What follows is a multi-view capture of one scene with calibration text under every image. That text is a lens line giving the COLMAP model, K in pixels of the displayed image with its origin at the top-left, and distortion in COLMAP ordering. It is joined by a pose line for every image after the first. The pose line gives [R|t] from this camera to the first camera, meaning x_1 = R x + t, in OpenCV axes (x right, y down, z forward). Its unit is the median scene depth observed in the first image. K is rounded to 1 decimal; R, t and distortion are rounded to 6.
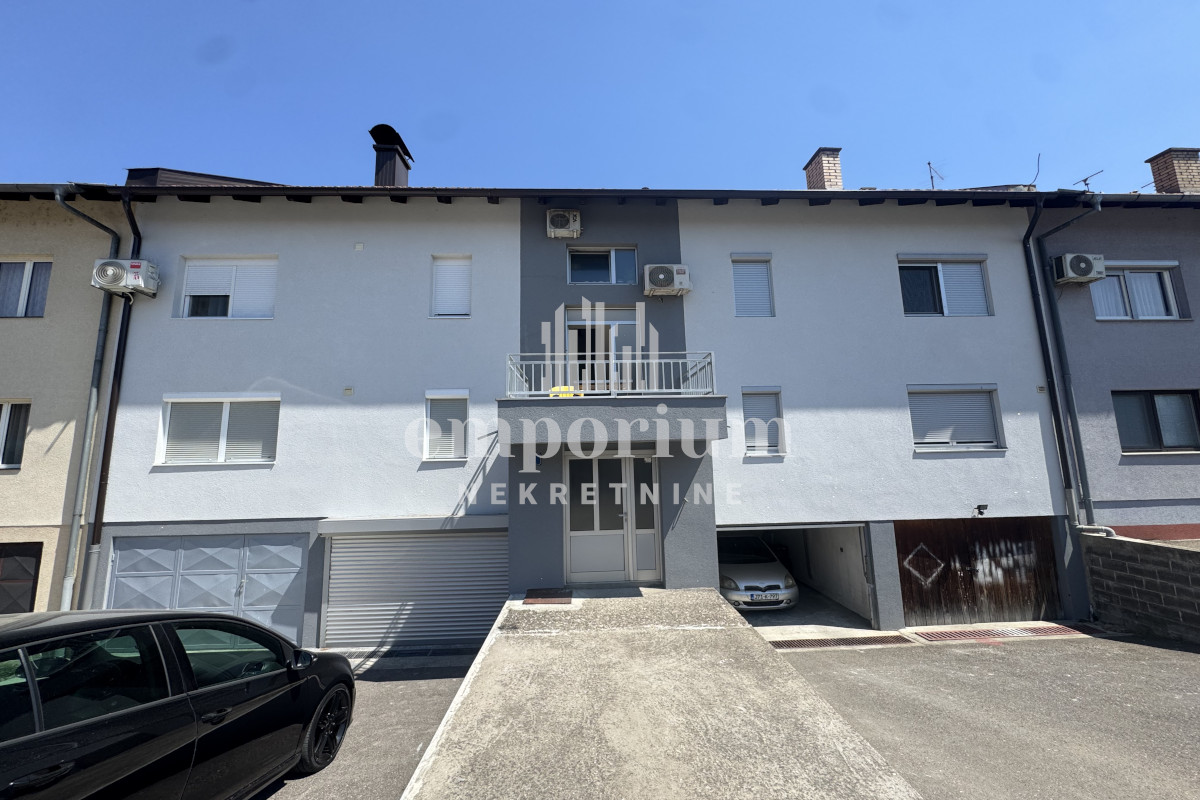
lens RADIAL K [[467.1, 0, 600.0], [0, 467.1, 400.0], [0, 0, 1]] dist [0.000343, -0.000110]
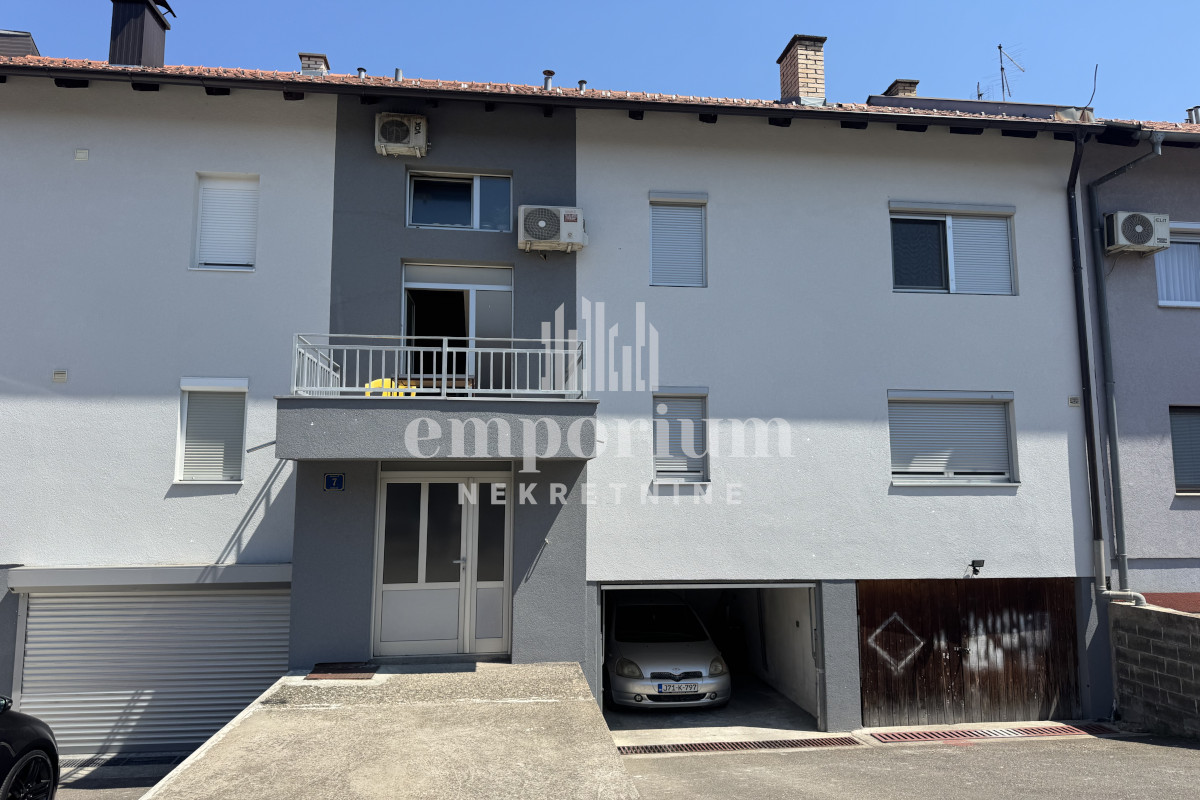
lens RADIAL K [[841.5, 0, 600.0], [0, 841.5, 400.0], [0, 0, 1]] dist [0.035211, -0.040306]
pose [[0.996976, 0.027679, 0.072620, 0.135592], [-0.028523, 0.999537, 0.010607, -0.019004], [-0.072293, -0.012647, 0.997303, -0.249644]]
